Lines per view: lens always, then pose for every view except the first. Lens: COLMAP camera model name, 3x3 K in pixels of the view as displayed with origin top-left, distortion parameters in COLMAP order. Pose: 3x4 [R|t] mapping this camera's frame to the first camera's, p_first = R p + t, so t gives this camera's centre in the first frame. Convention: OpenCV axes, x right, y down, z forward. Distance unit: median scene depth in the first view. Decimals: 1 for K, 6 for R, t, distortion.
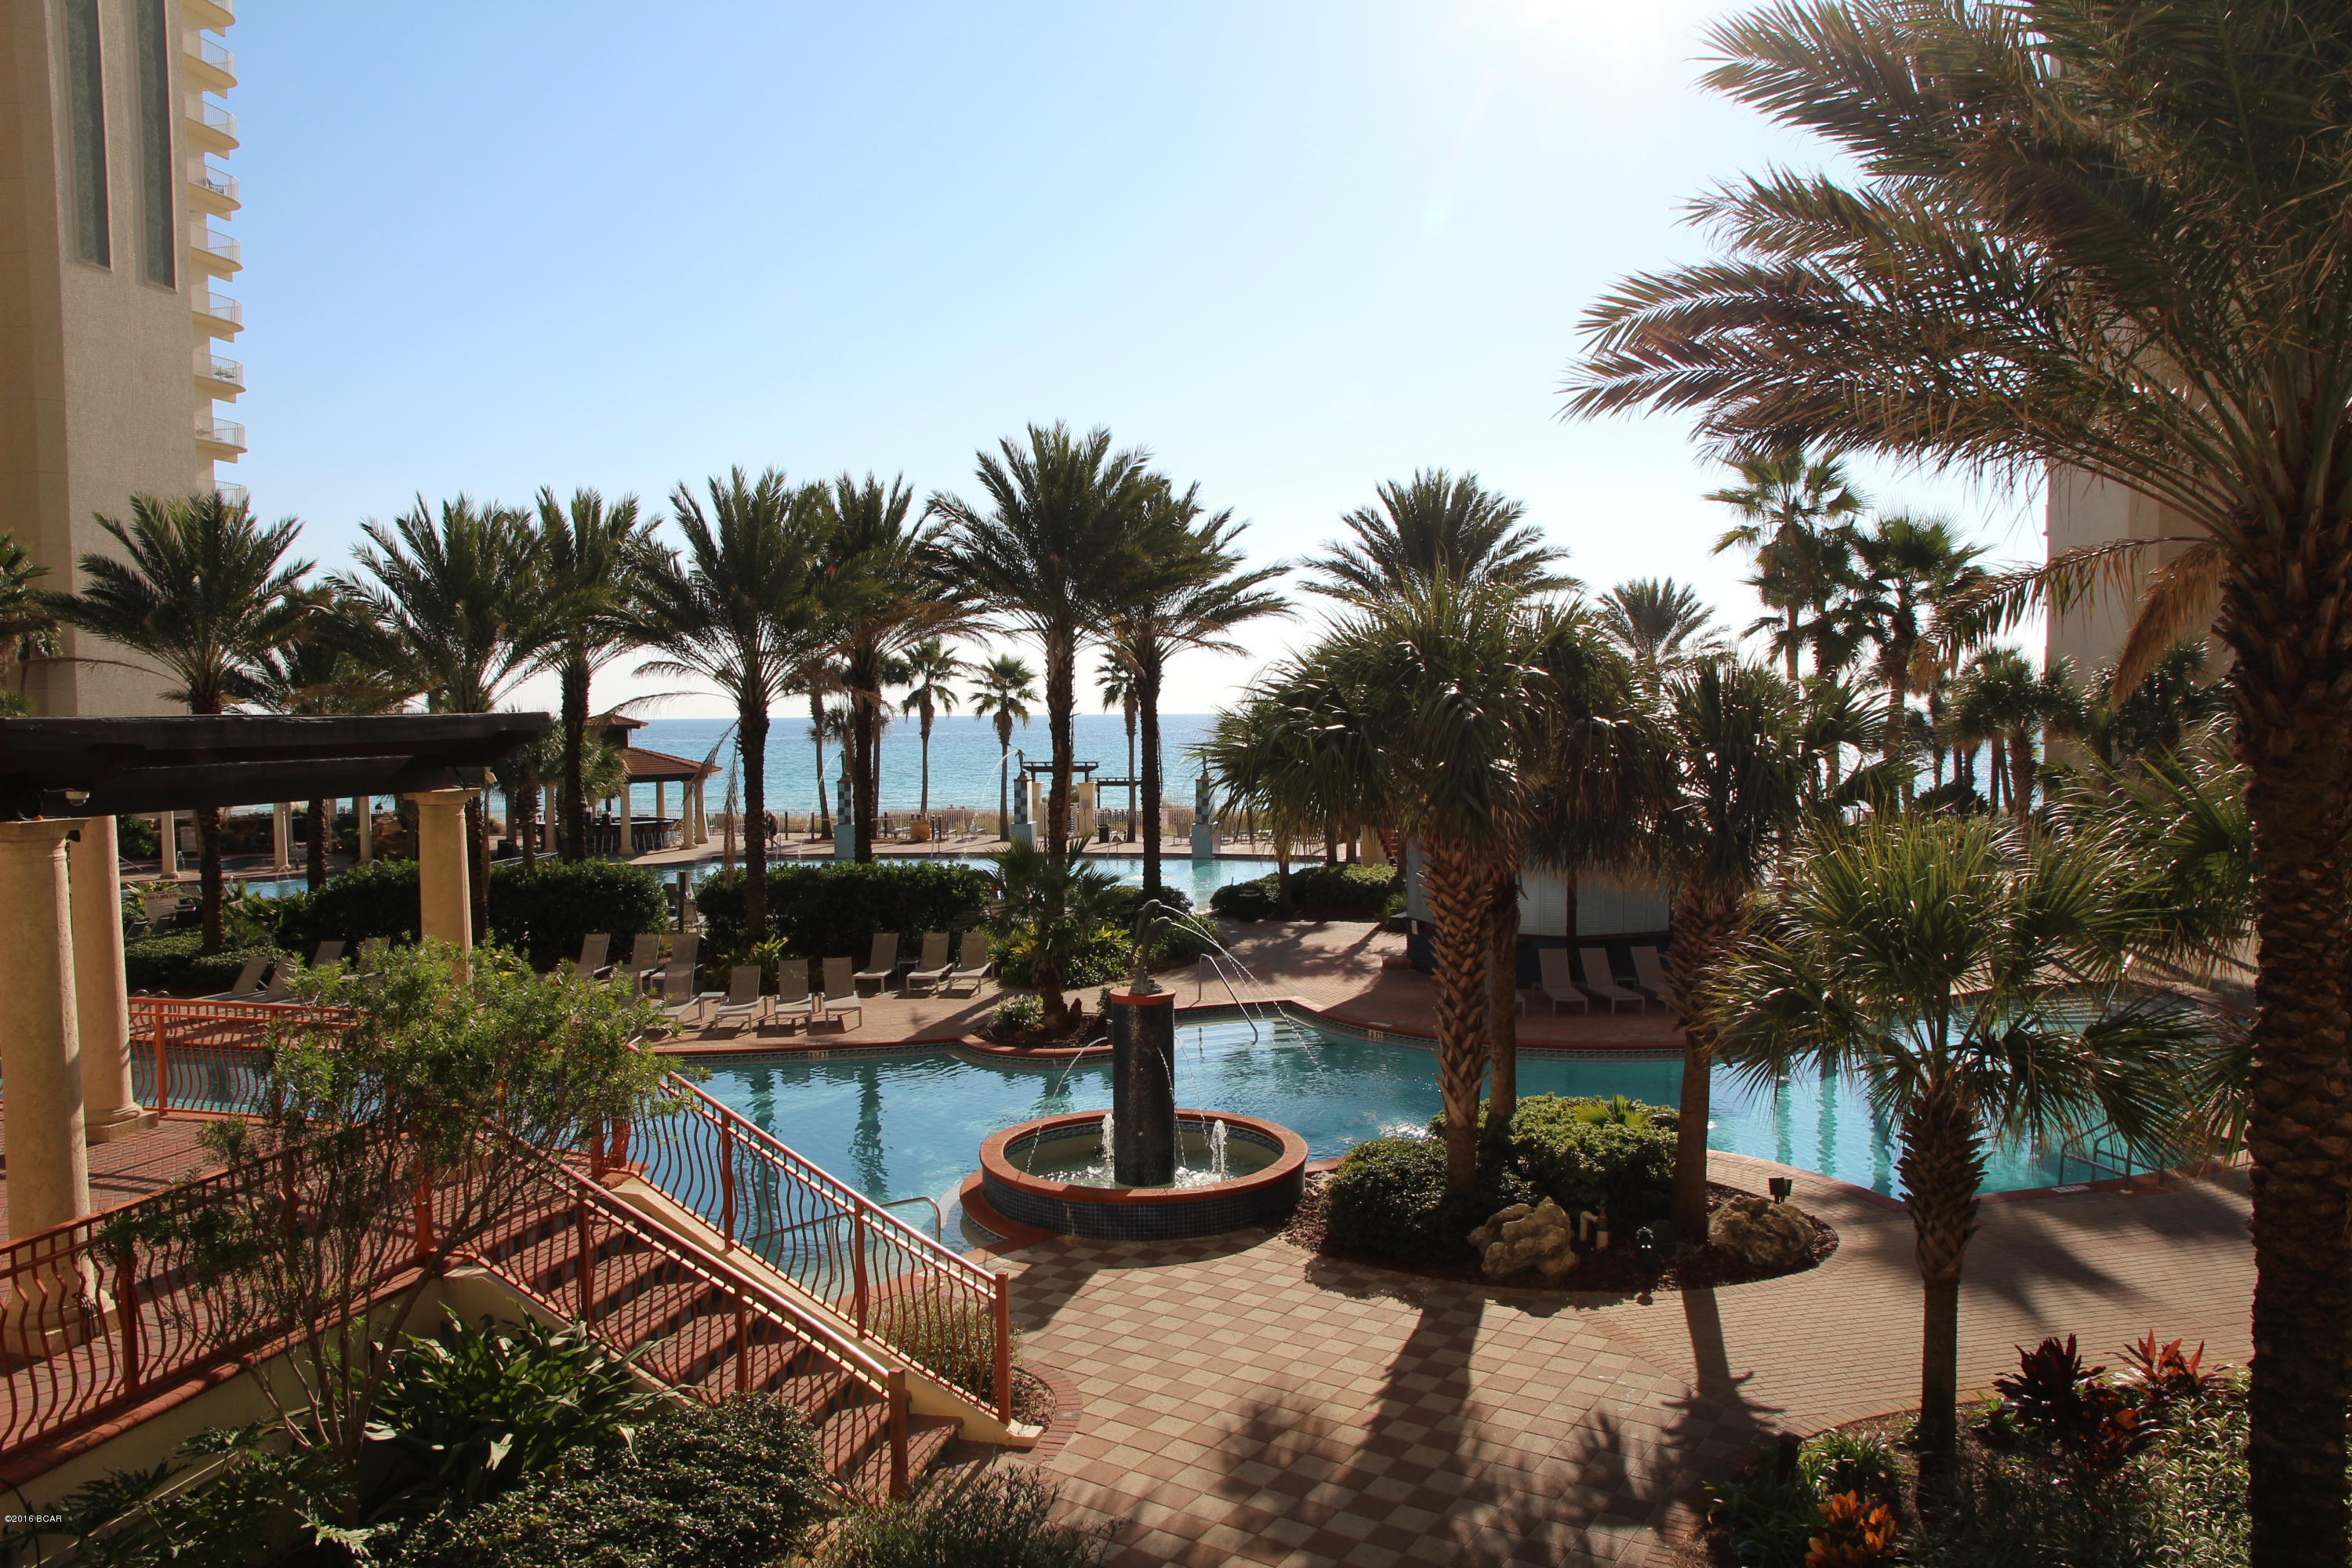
lens RADIAL K [[1634.4, 0, 1188.8], [0, 1634.4, 793.0], [0, 0, 1]] dist [-0.118282, 0.088946]
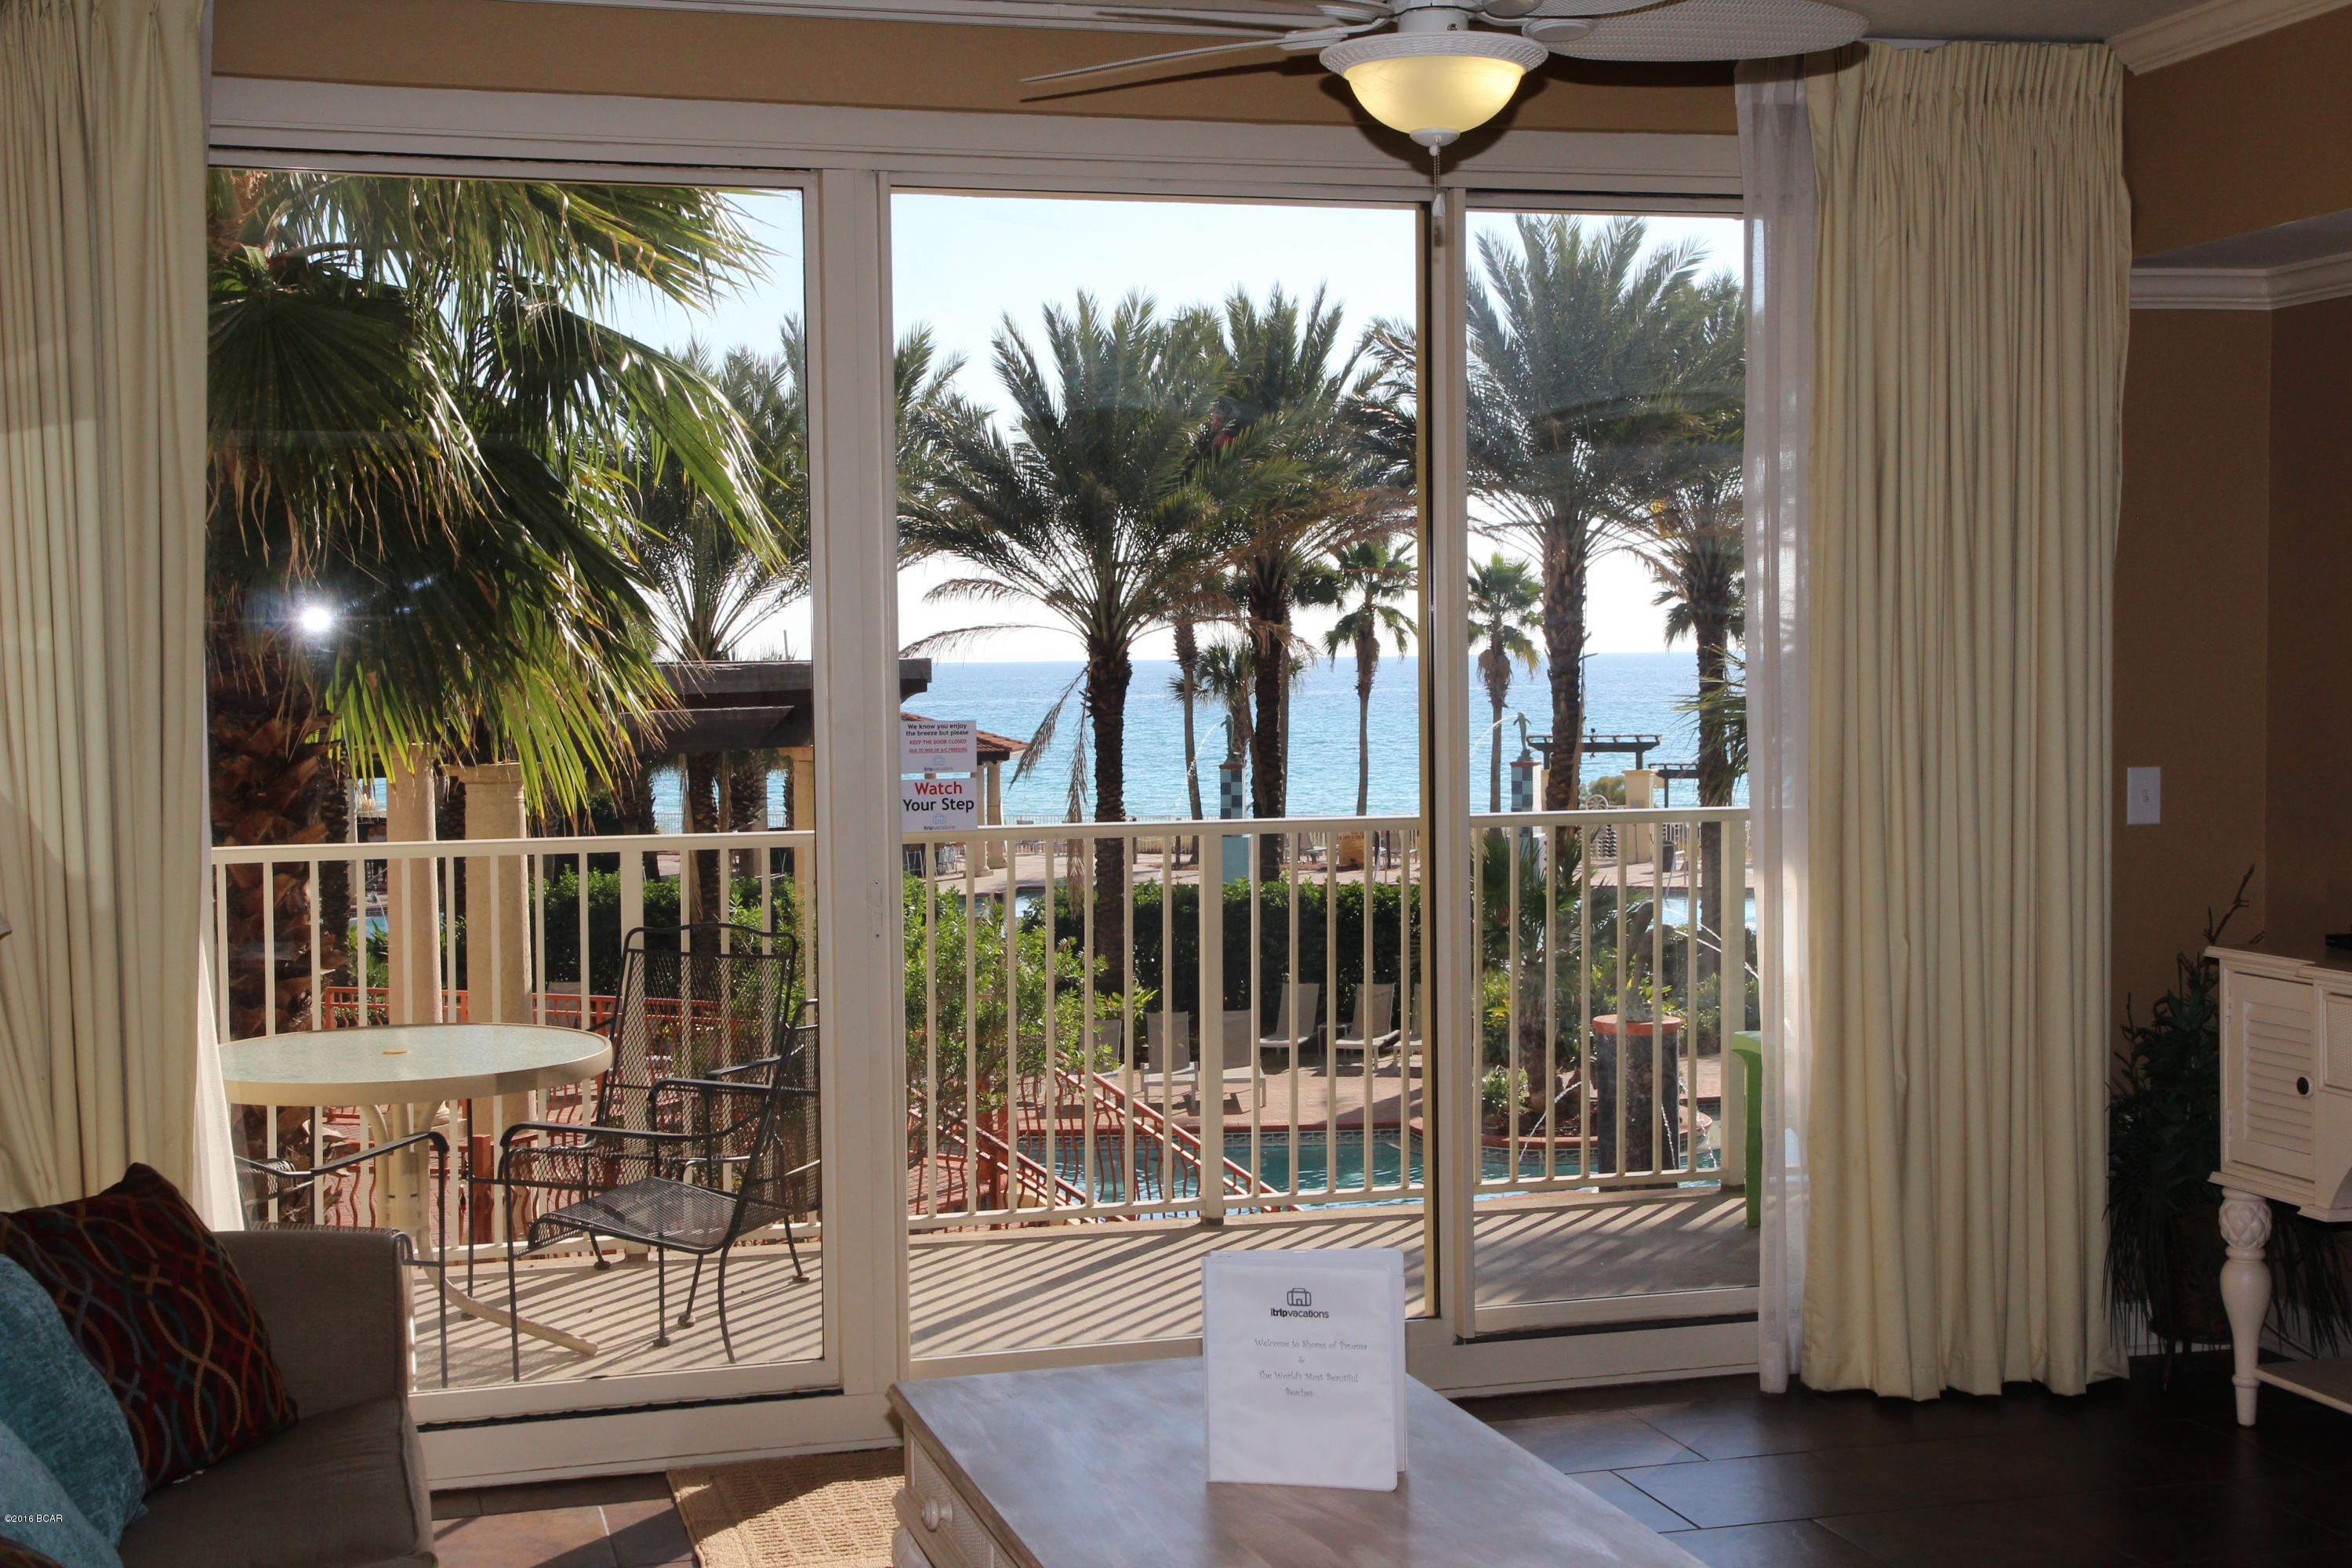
lens RADIAL K [[3060.7, 0, 1217.3], [0, 3060.7, 798.9], [0, 0, 1]] dist [0.111110, 0.042776]
pose [[0.978196, 0.004415, -0.207638, 0.083734], [-0.004543, 0.999990, -0.000141, 0.021654], [0.207635, 0.001081, 0.978206, -0.484041]]
